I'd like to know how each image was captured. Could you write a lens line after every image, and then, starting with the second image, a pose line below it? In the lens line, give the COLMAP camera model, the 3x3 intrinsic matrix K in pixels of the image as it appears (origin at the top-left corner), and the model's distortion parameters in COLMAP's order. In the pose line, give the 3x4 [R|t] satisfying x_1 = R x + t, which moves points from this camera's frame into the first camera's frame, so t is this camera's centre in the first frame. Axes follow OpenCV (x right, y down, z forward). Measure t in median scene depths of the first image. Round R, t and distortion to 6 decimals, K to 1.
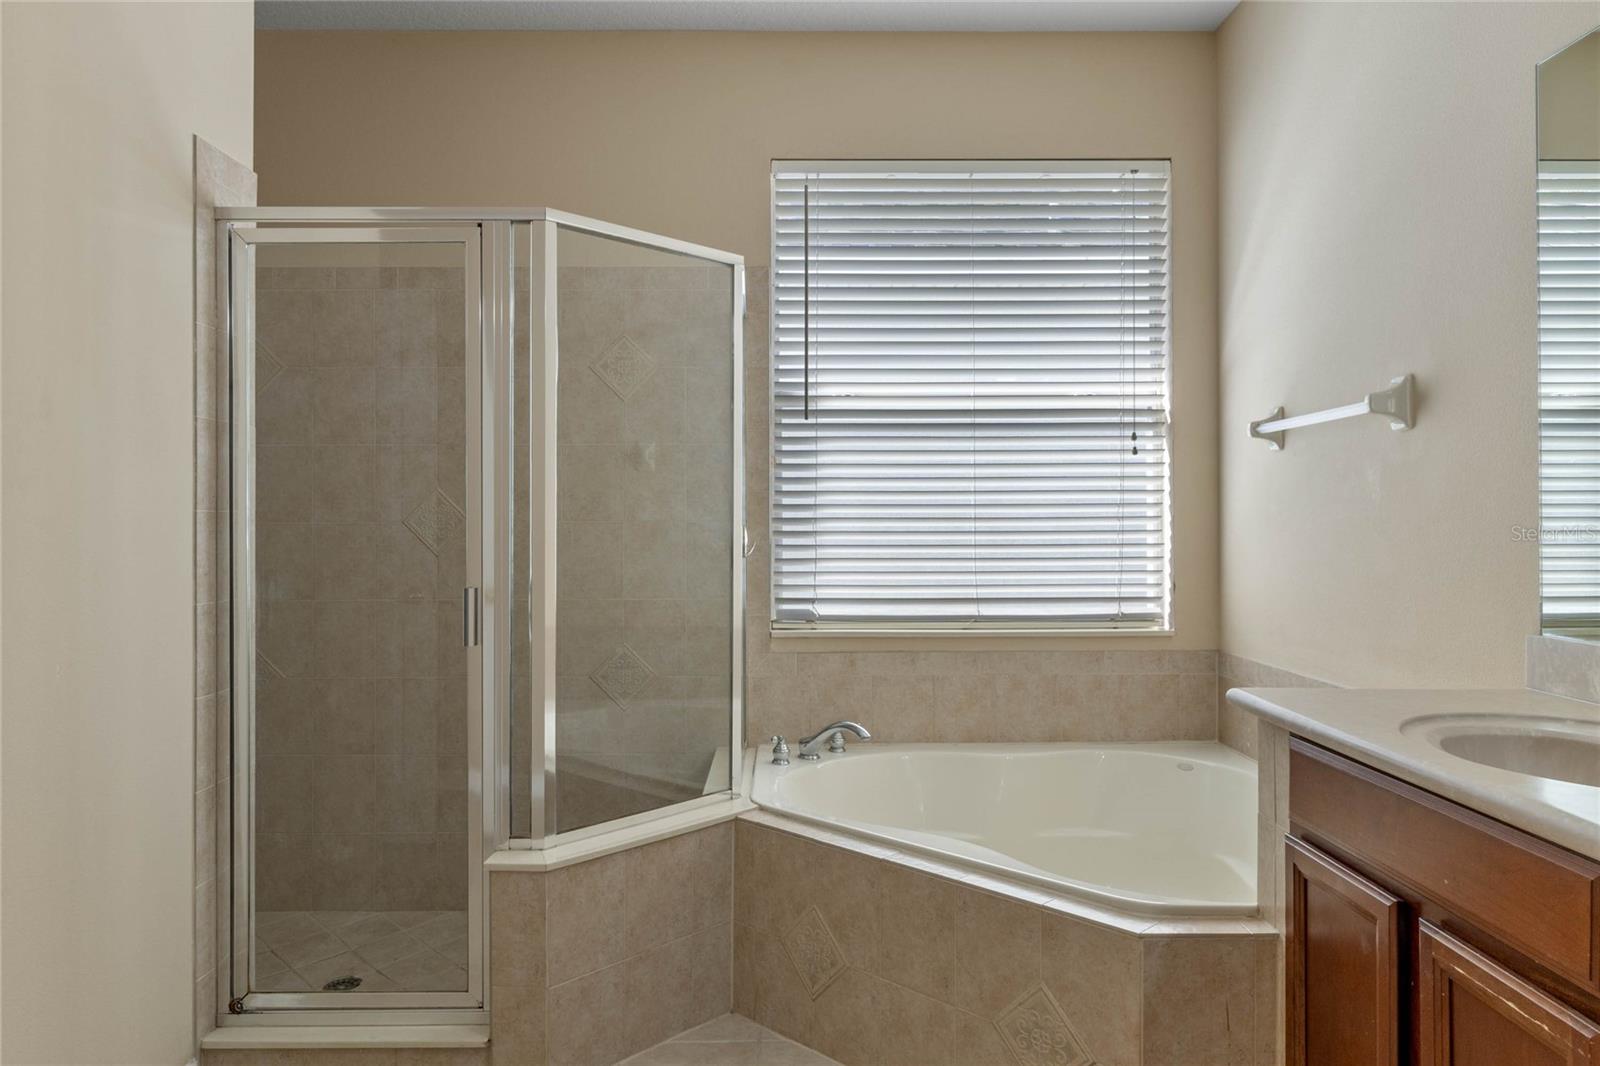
lens RADIAL K [[1077.0, 0, 798.4], [0, 1077.0, 517.3], [0, 0, 1]] dist [-0.004895, 0.000376]
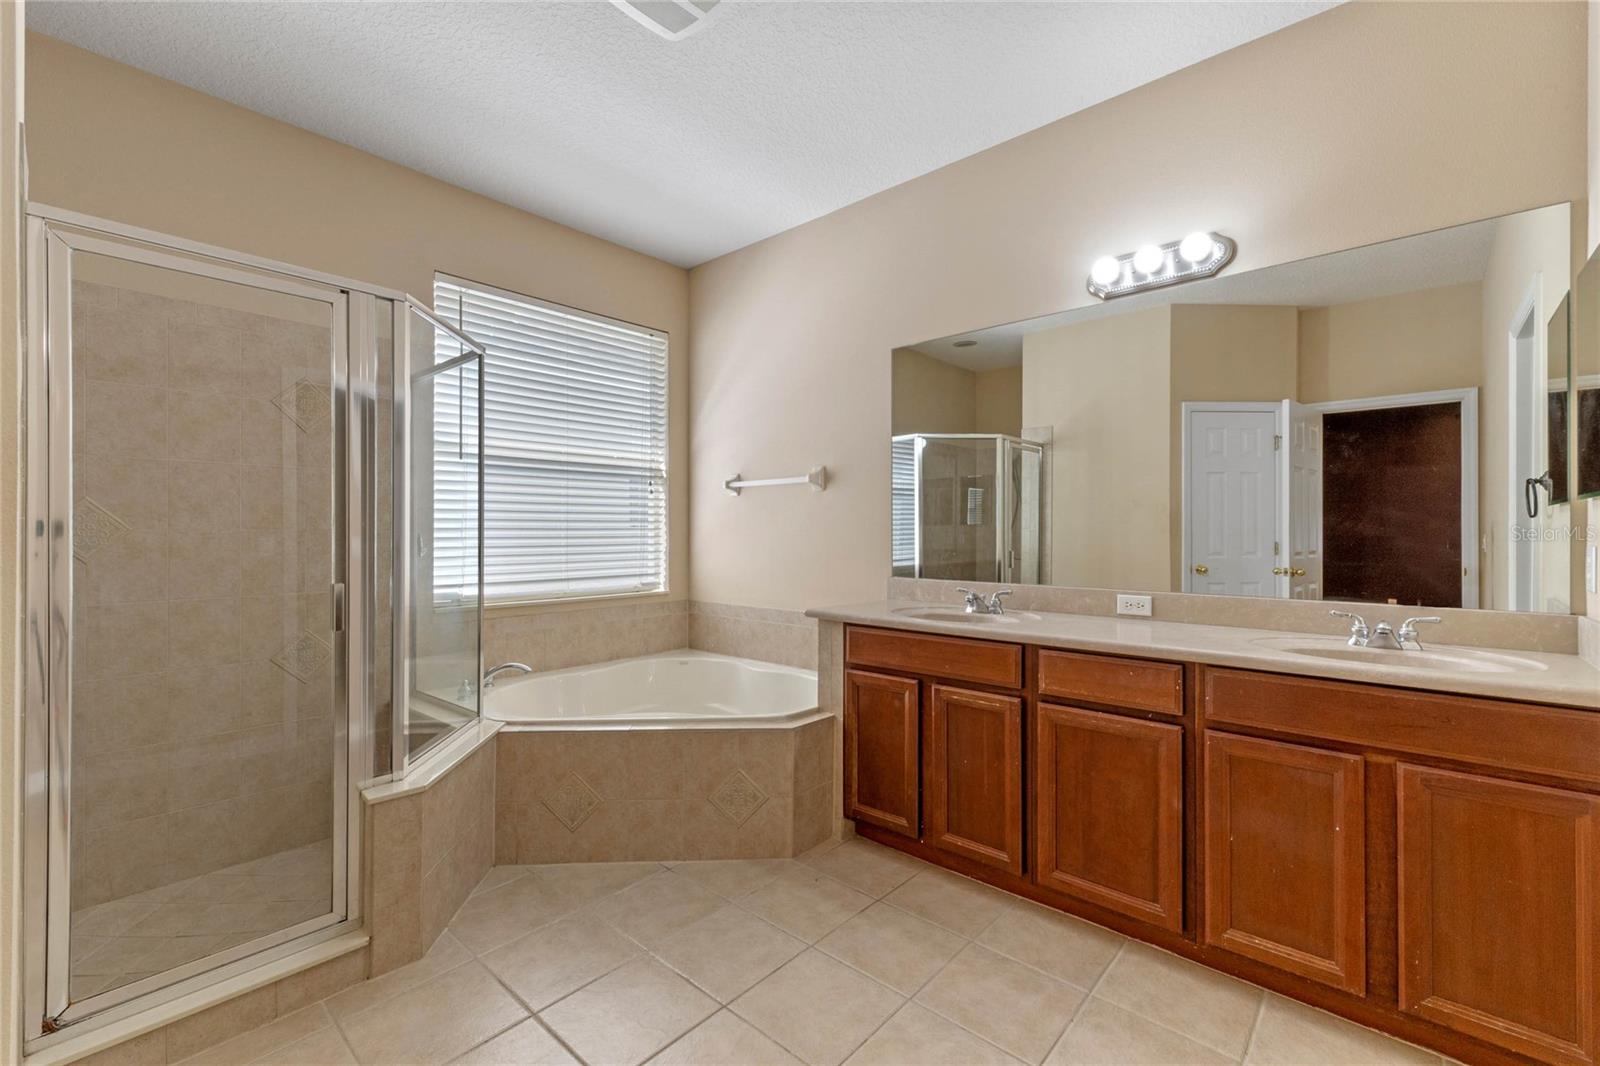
lens RADIAL K [[684.7, 0, 799.2], [0, 684.7, 531.0], [0, 0, 1]] dist [0.005260, 0.000314]
pose [[0.670033, 0.003277, 0.742324, -0.421725], [-0.006163, 0.999980, 0.001149, 0.000806], [-0.742306, -0.005345, 0.670040, 0.061527]]
